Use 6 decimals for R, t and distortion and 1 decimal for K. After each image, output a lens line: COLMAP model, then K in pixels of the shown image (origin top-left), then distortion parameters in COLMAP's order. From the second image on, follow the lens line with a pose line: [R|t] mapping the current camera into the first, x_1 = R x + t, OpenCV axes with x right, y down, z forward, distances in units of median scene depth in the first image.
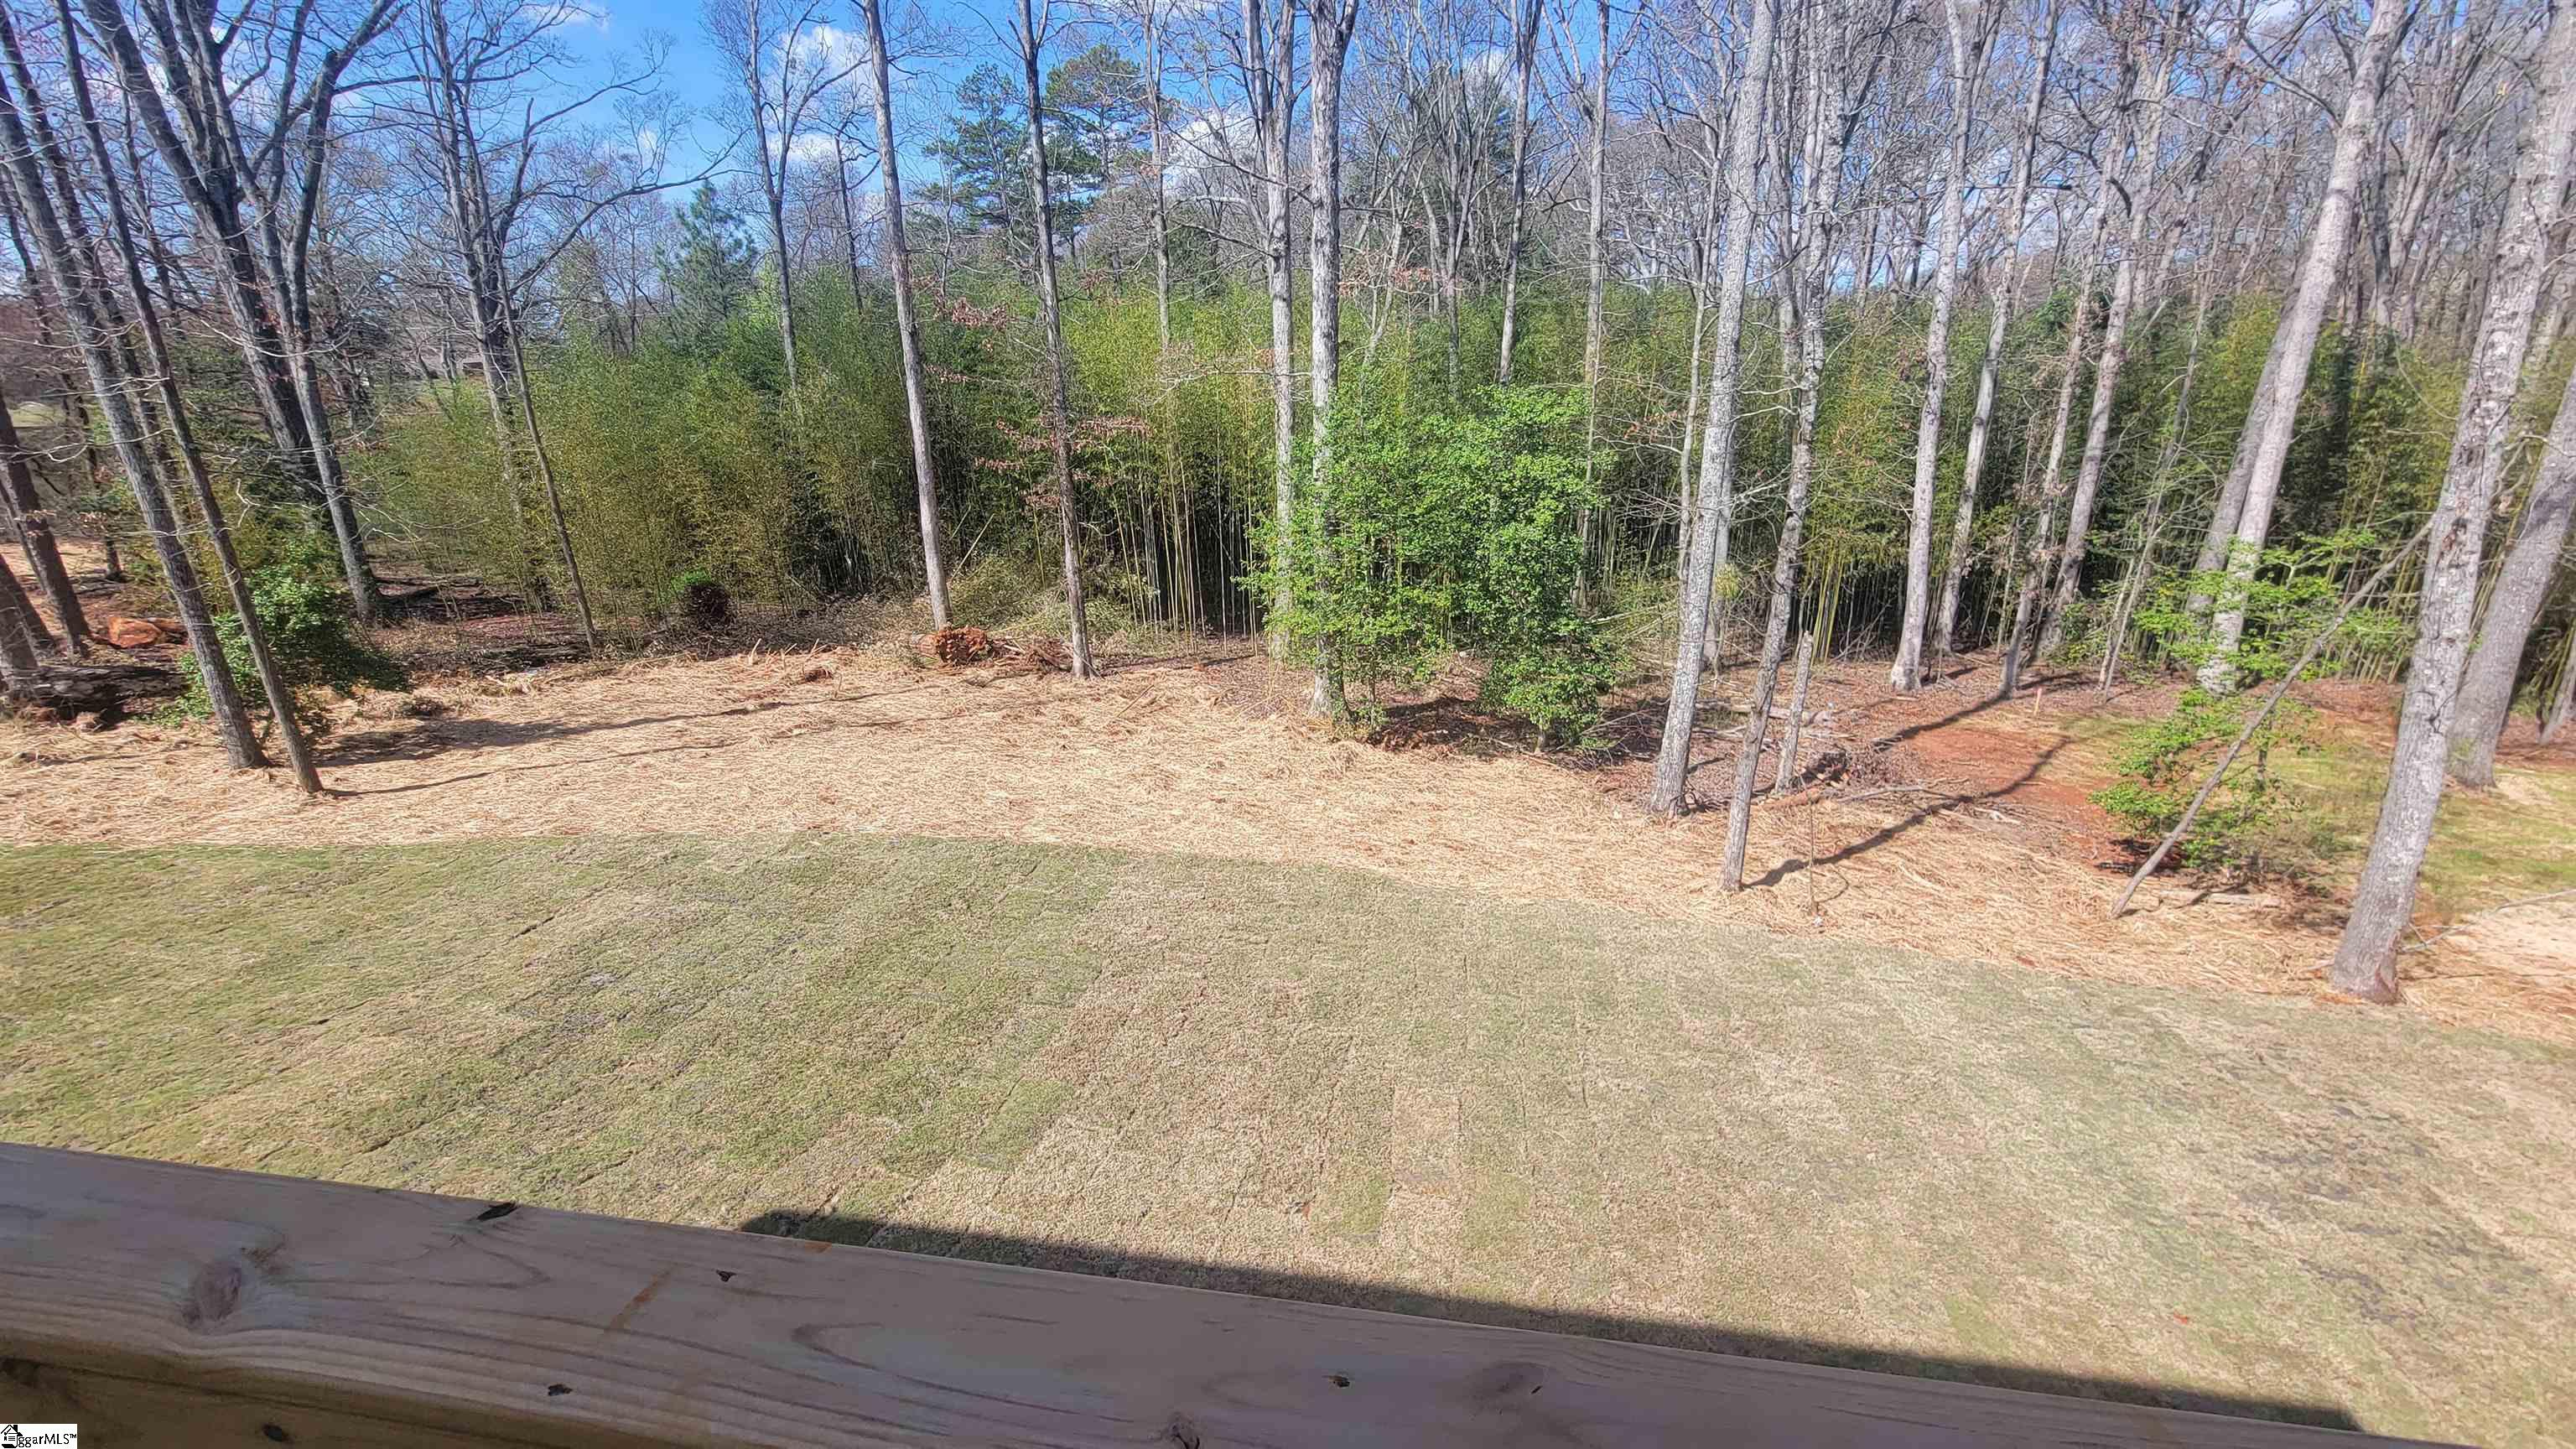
lens RADIAL K [[1053.0, 0, 1290.2], [0, 1053.0, 729.3], [0, 0, 1]] dist [-0.001527, -0.000495]
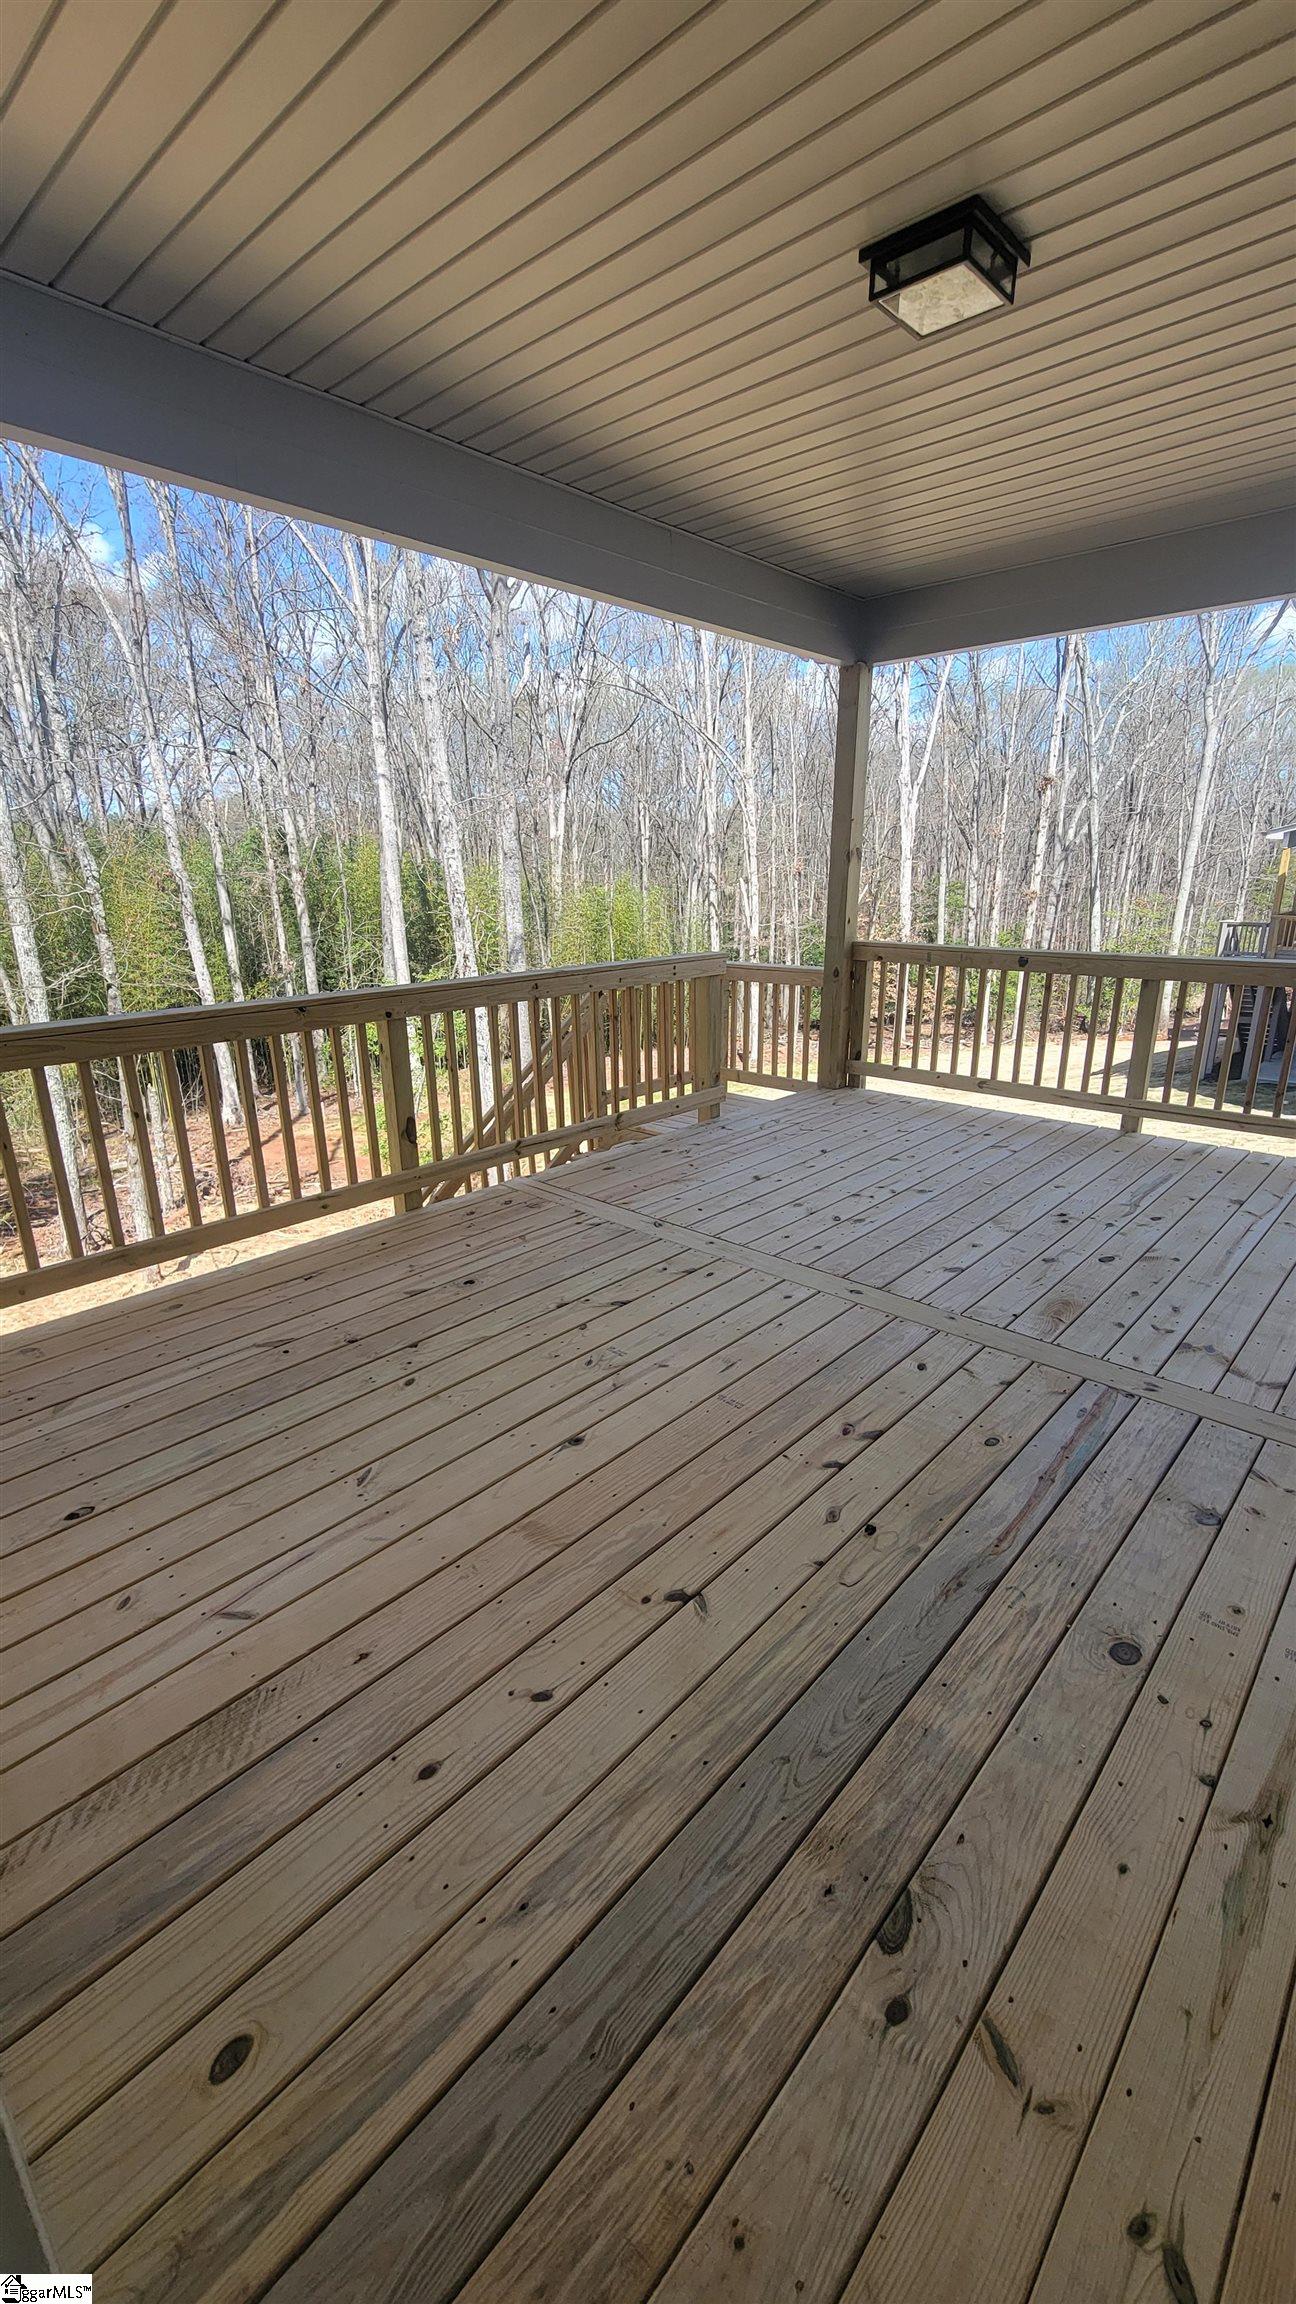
lens RADIAL K [[941.8, 0, 656.9], [0, 941.8, 1158.2], [0, 0, 1]] dist [-0.001527, -0.000495]
pose [[0.560267, -0.229046, 0.796014, -0.060572], [0.267501, 0.959547, 0.087823, 0.038812], [-0.783929, 0.163730, 0.598873, -0.098334]]
